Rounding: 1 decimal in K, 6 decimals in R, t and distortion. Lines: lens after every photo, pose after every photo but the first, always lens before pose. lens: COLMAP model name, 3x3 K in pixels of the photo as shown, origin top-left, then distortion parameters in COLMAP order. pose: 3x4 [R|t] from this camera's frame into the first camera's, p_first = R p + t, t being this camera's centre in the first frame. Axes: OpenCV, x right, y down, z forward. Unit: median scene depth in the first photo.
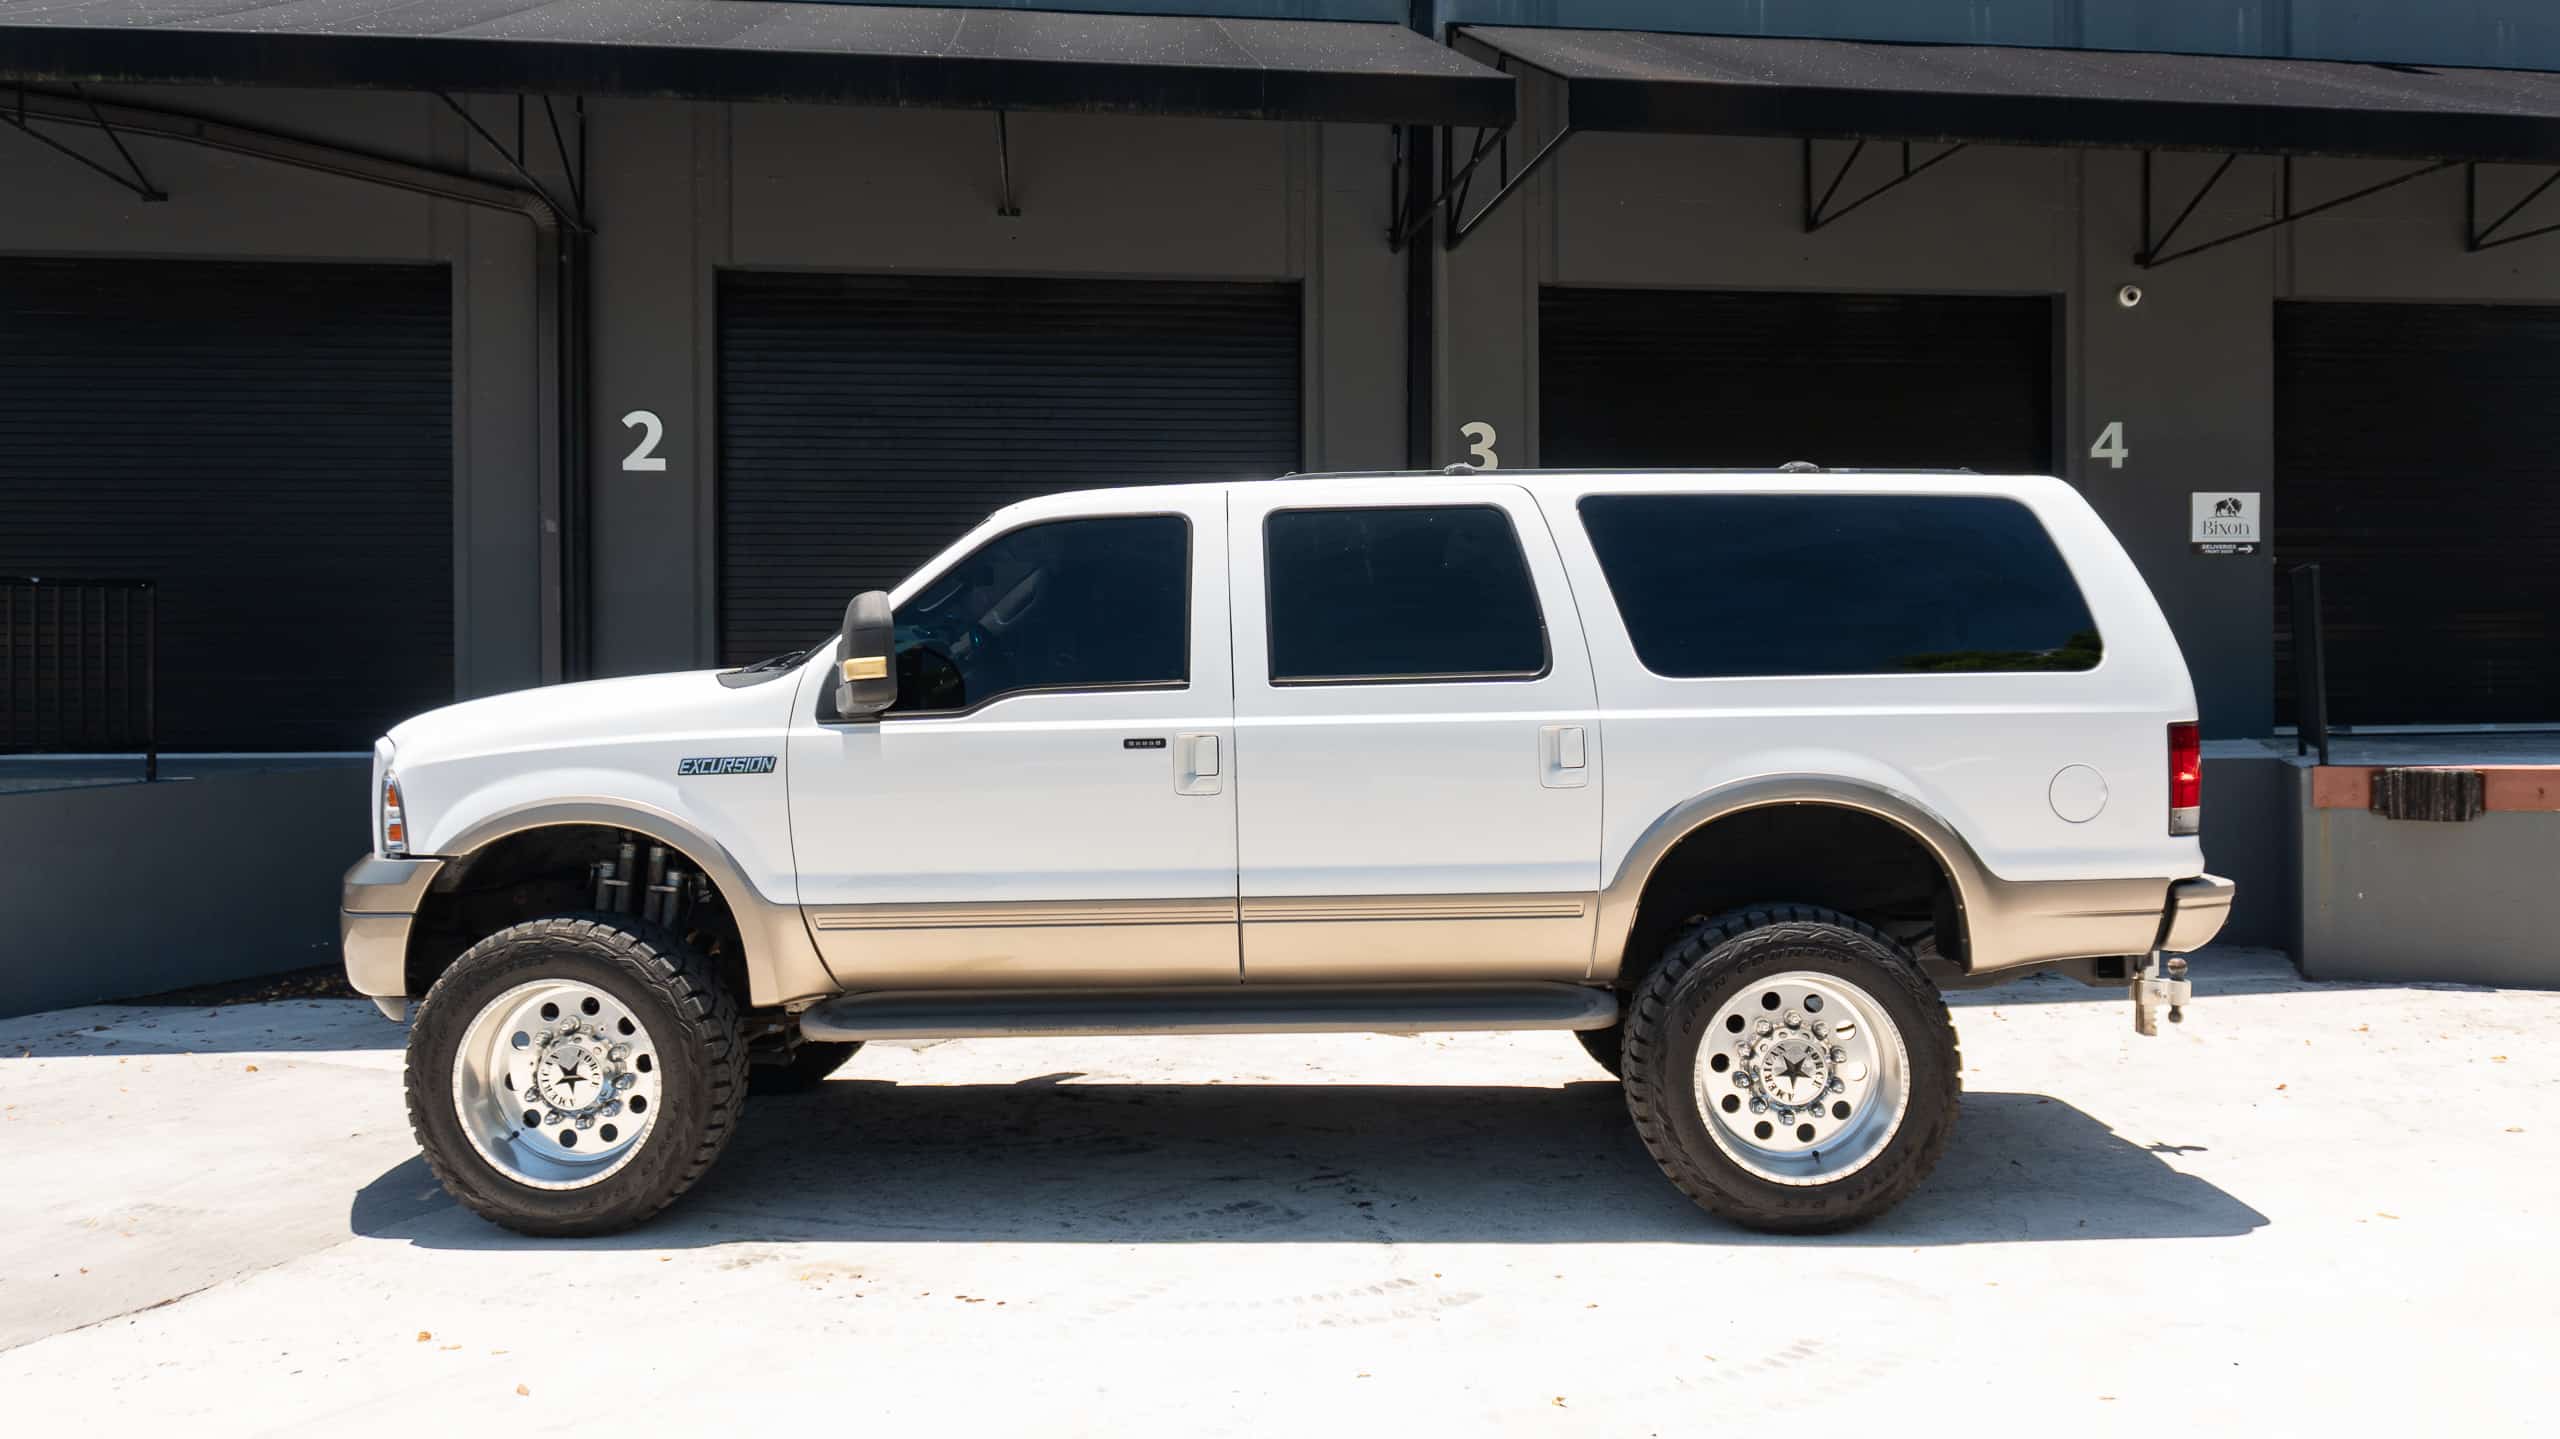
lens RADIAL K [[1845.0, 0, 1290.9], [0, 1845.0, 722.1], [0, 0, 1]] dist [-0.031882, 0.002552]
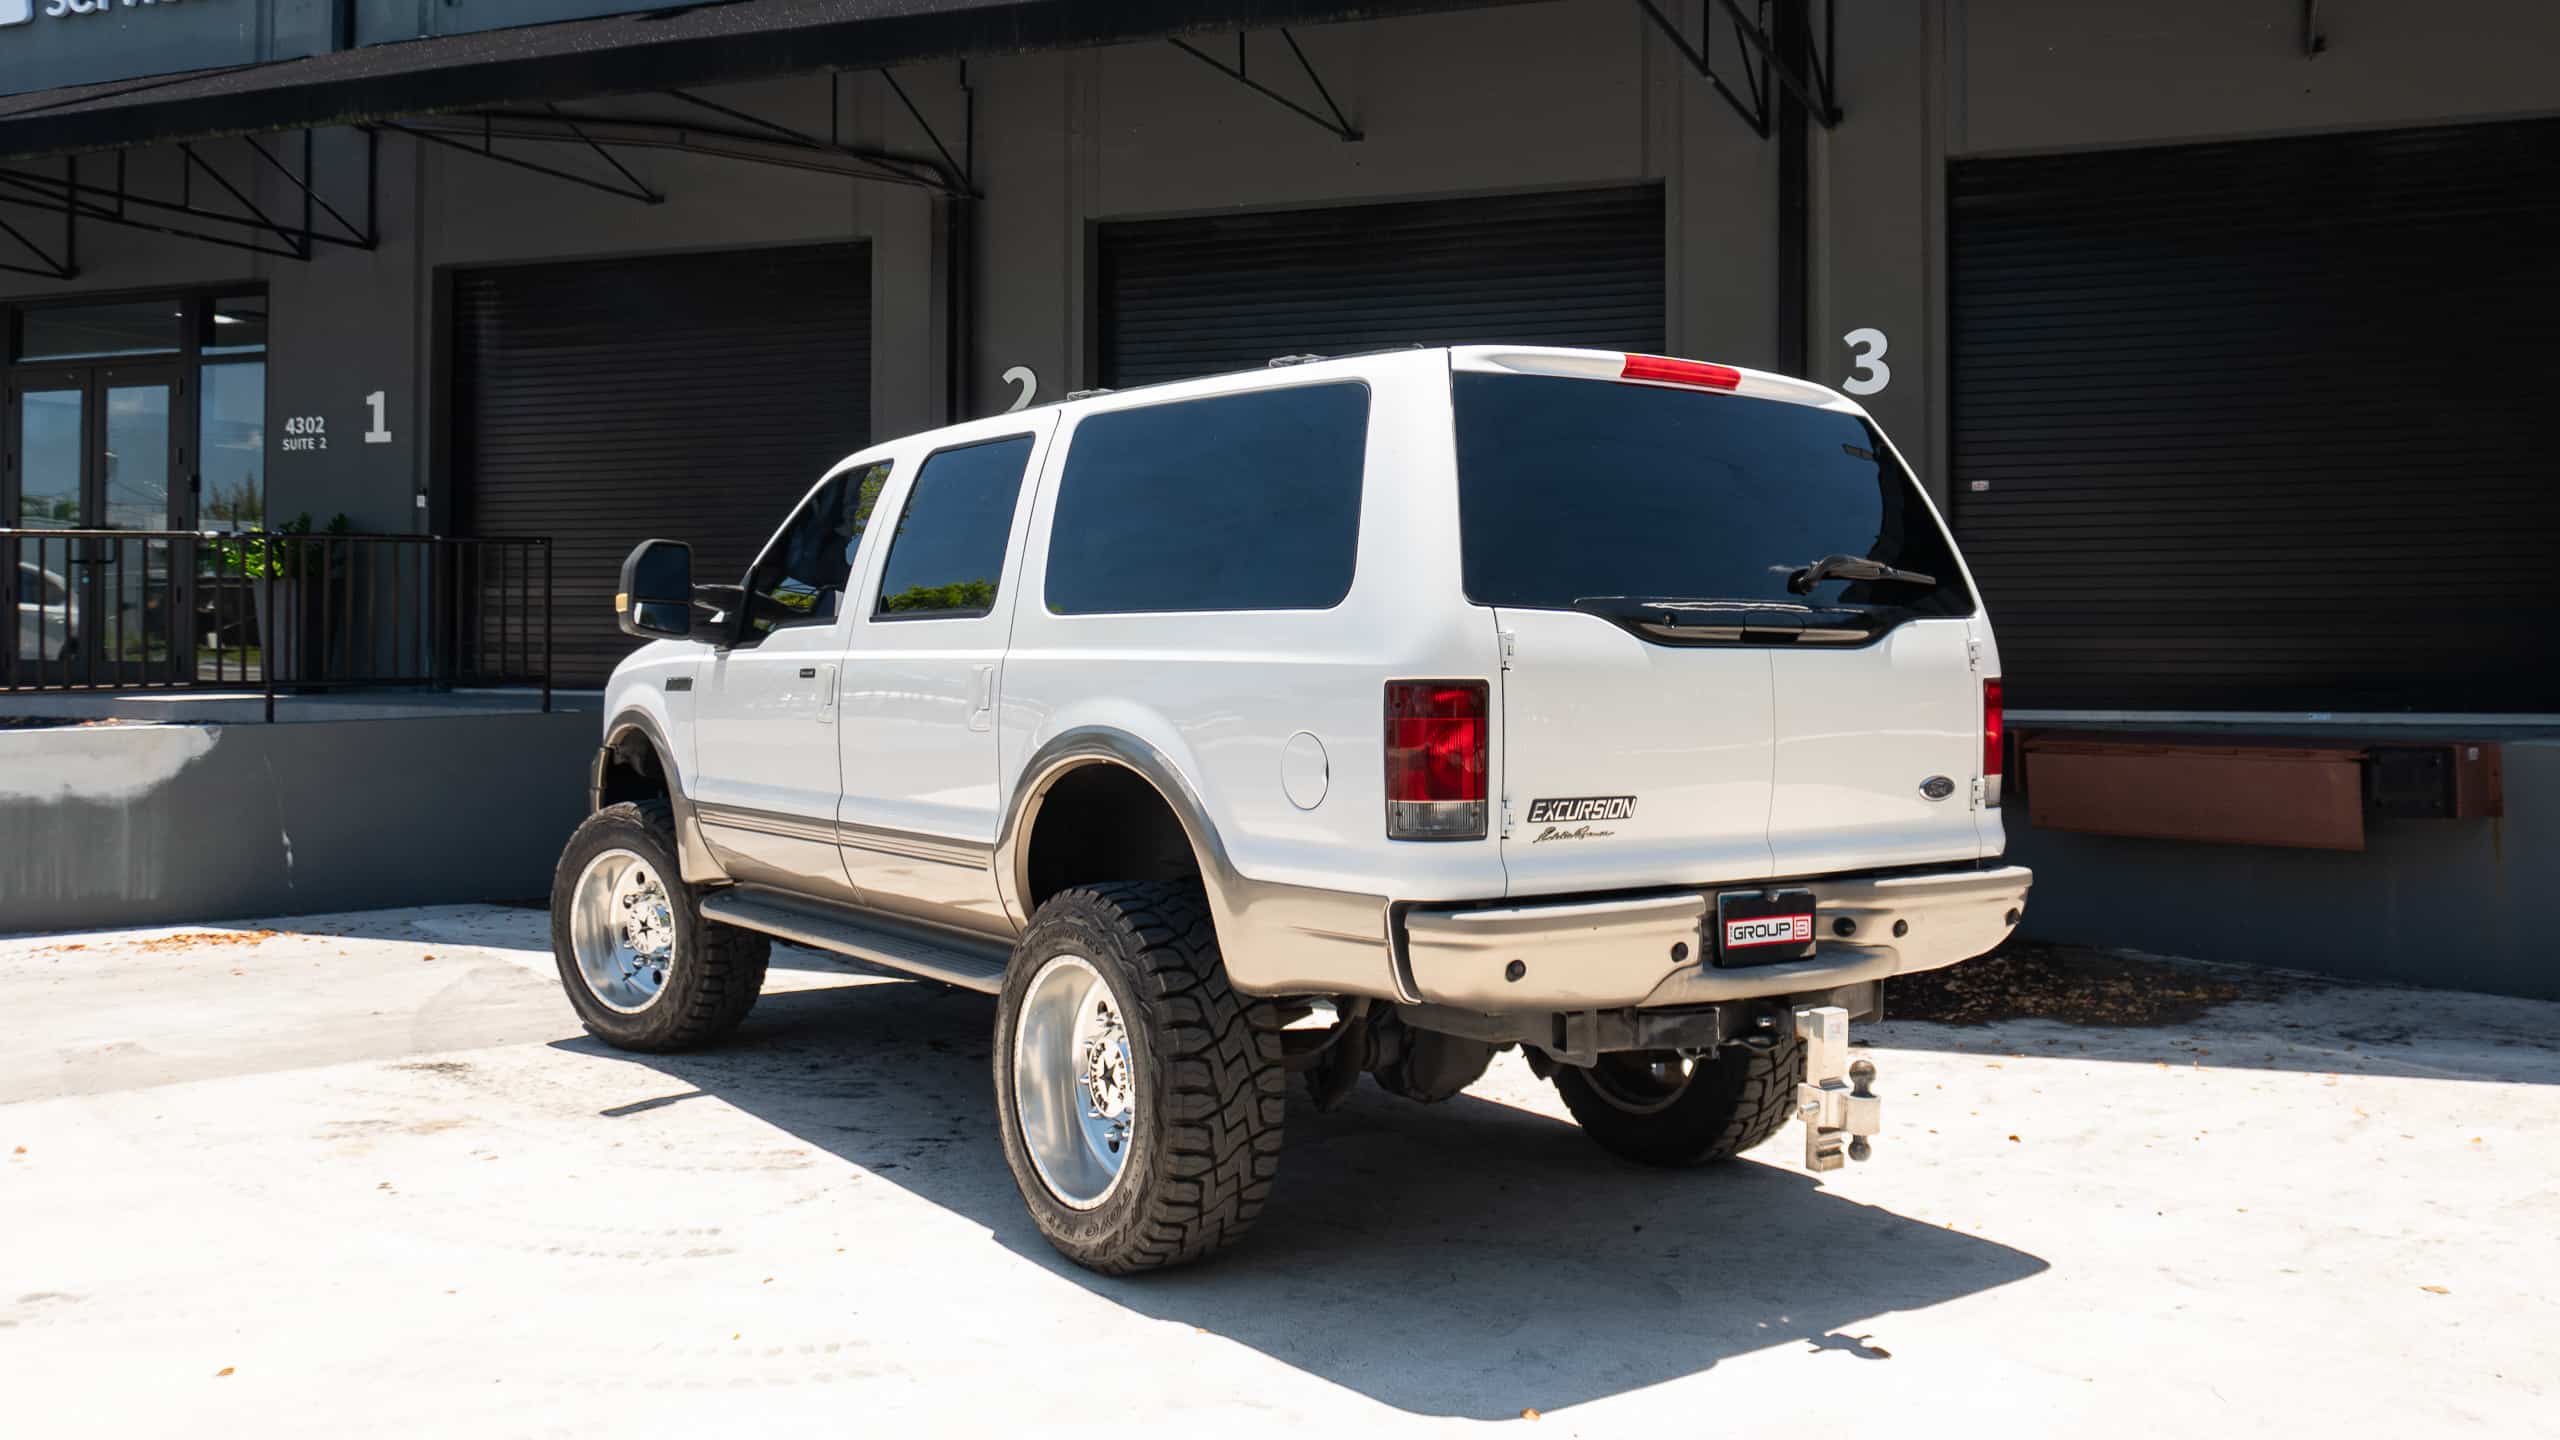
lens RADIAL K [[2052.8, 0, 1393.0], [0, 2052.8, 646.3], [0, 0, 1]] dist [-0.024062, -0.005283]
pose [[0.894335, 0.008698, -0.447313, 0.346308], [-0.018000, 0.999701, -0.016549, 0.001954], [0.447036, 0.022852, 0.894224, 0.072789]]
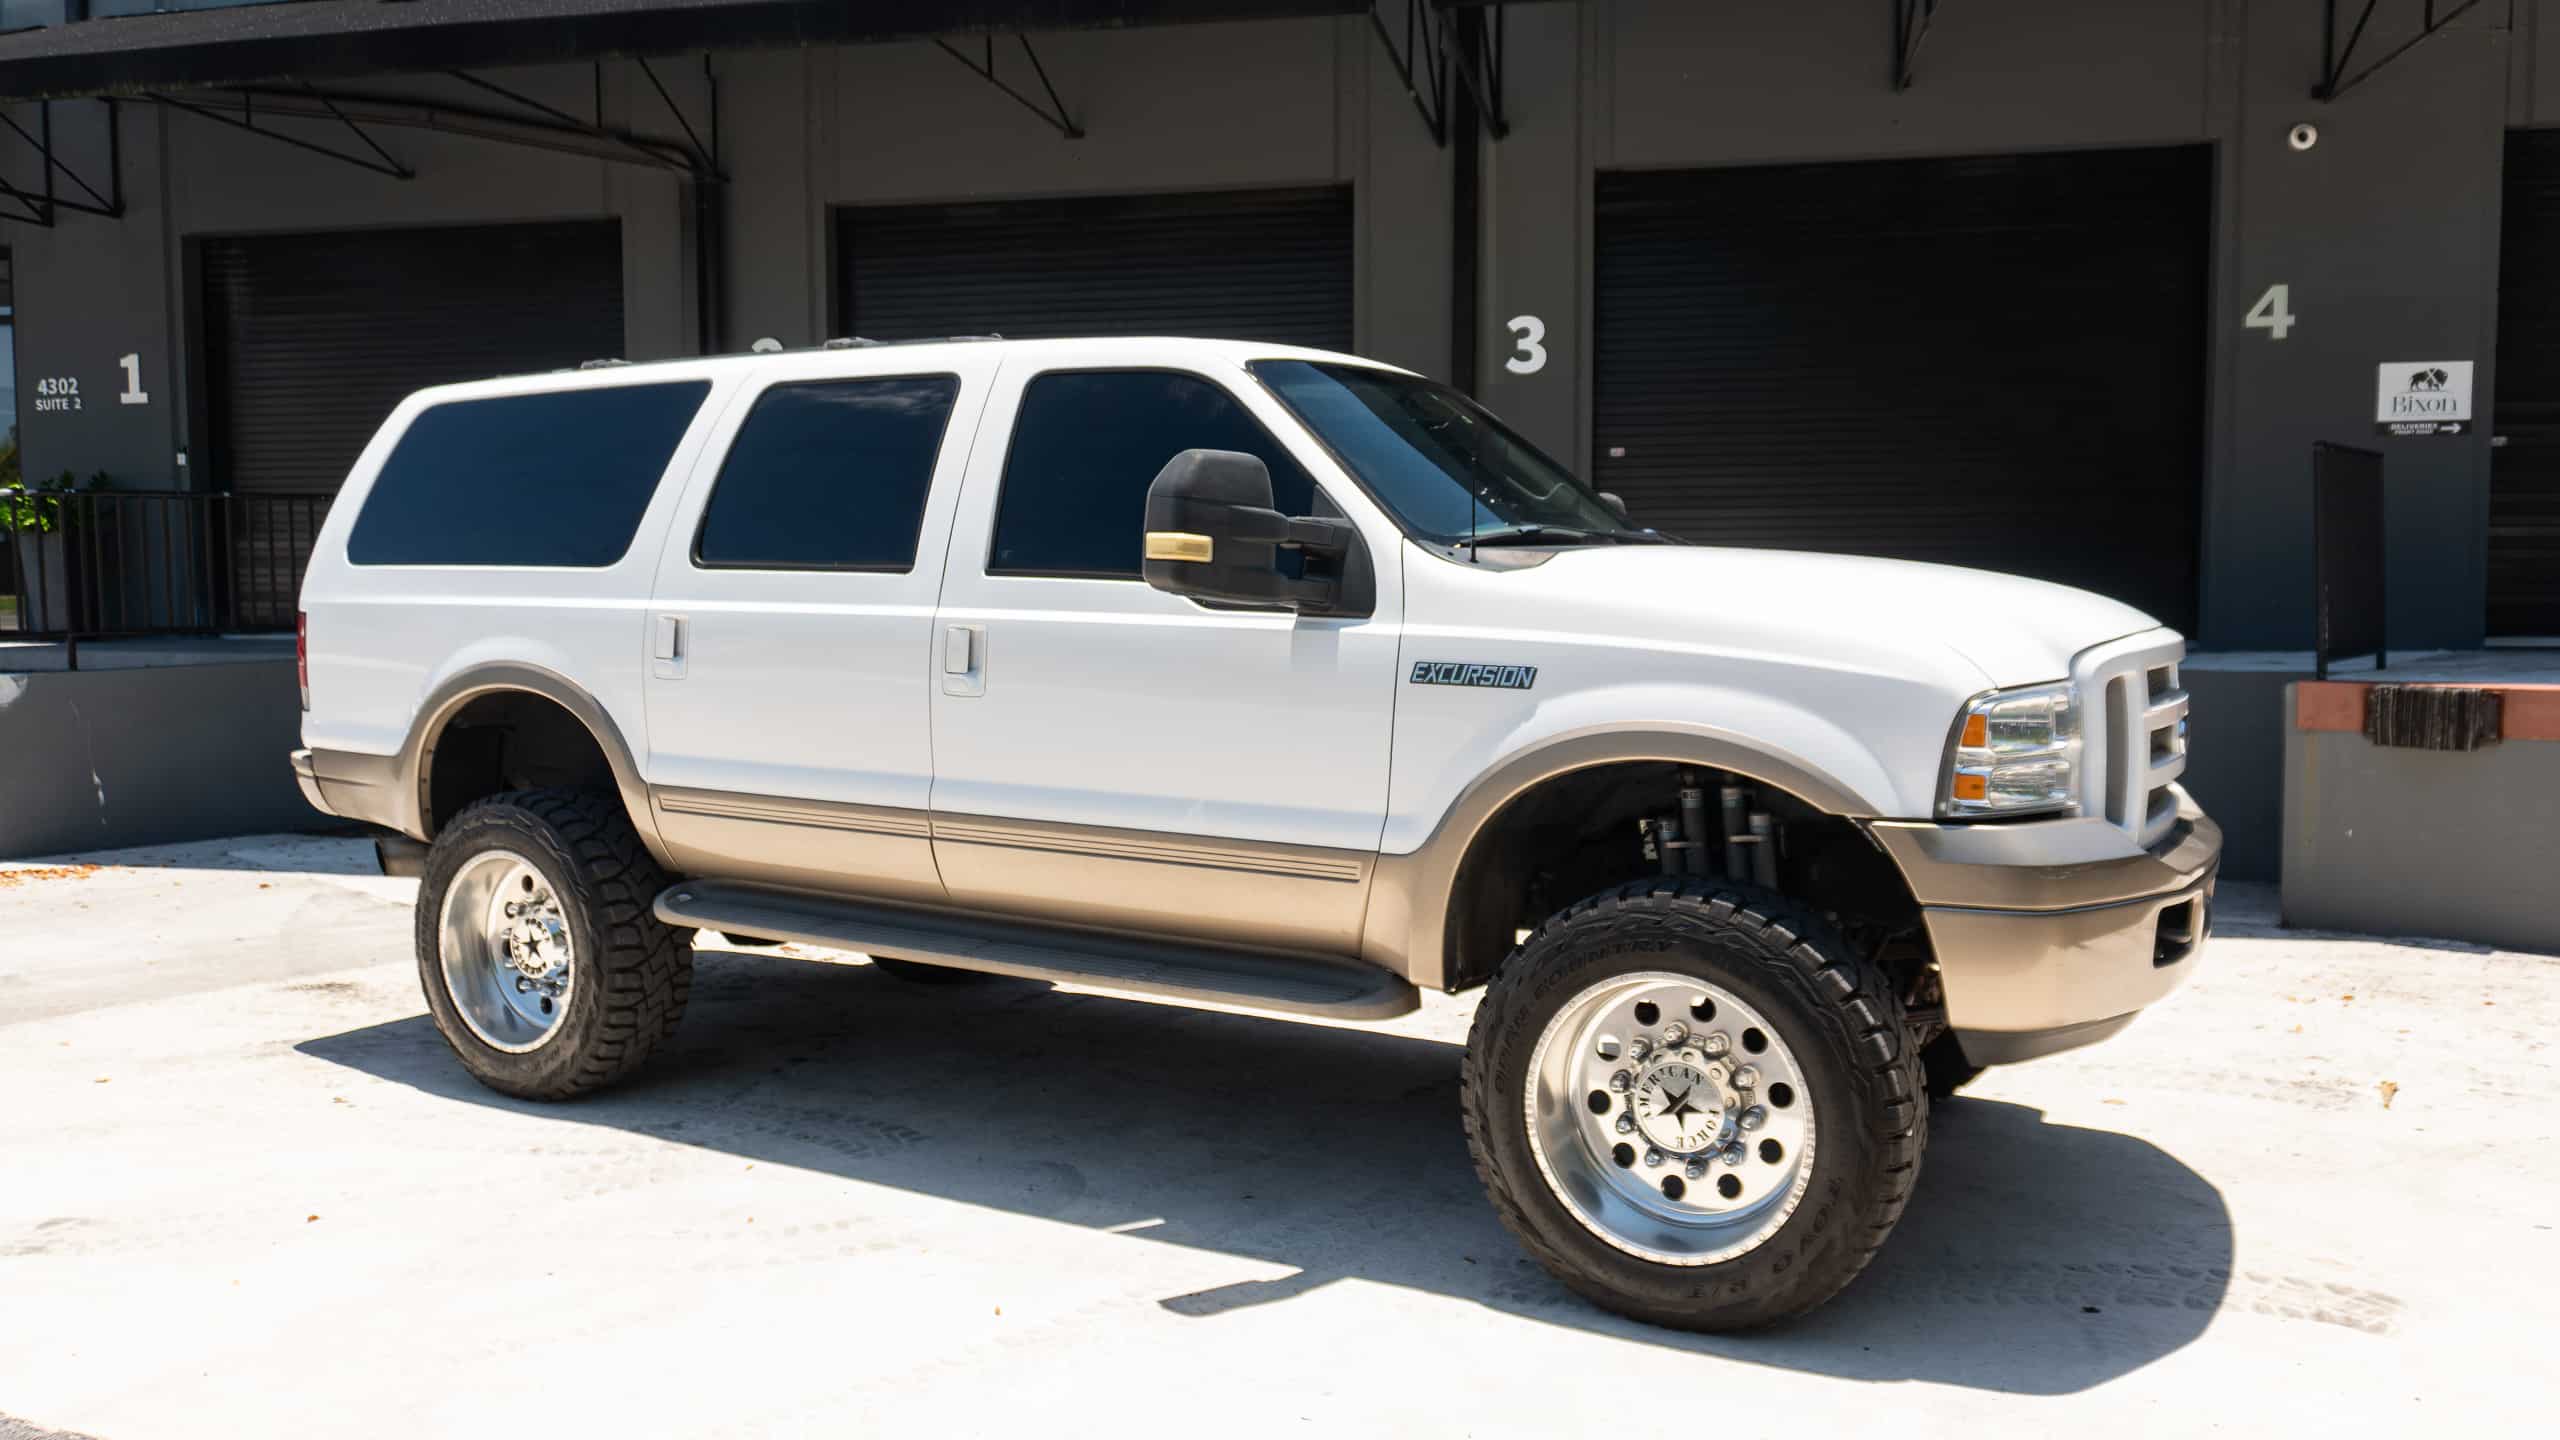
lens RADIAL K [[1755.7, 0, 1266.1], [0, 1755.7, 738.8], [0, 0, 1]] dist [-0.020354, -0.006189]
pose [[0.949708, 0.031175, -0.311582, 0.283280], [-0.010373, 0.997618, 0.068198, 0.000411], [0.312966, -0.061536, 0.947769, 0.056327]]
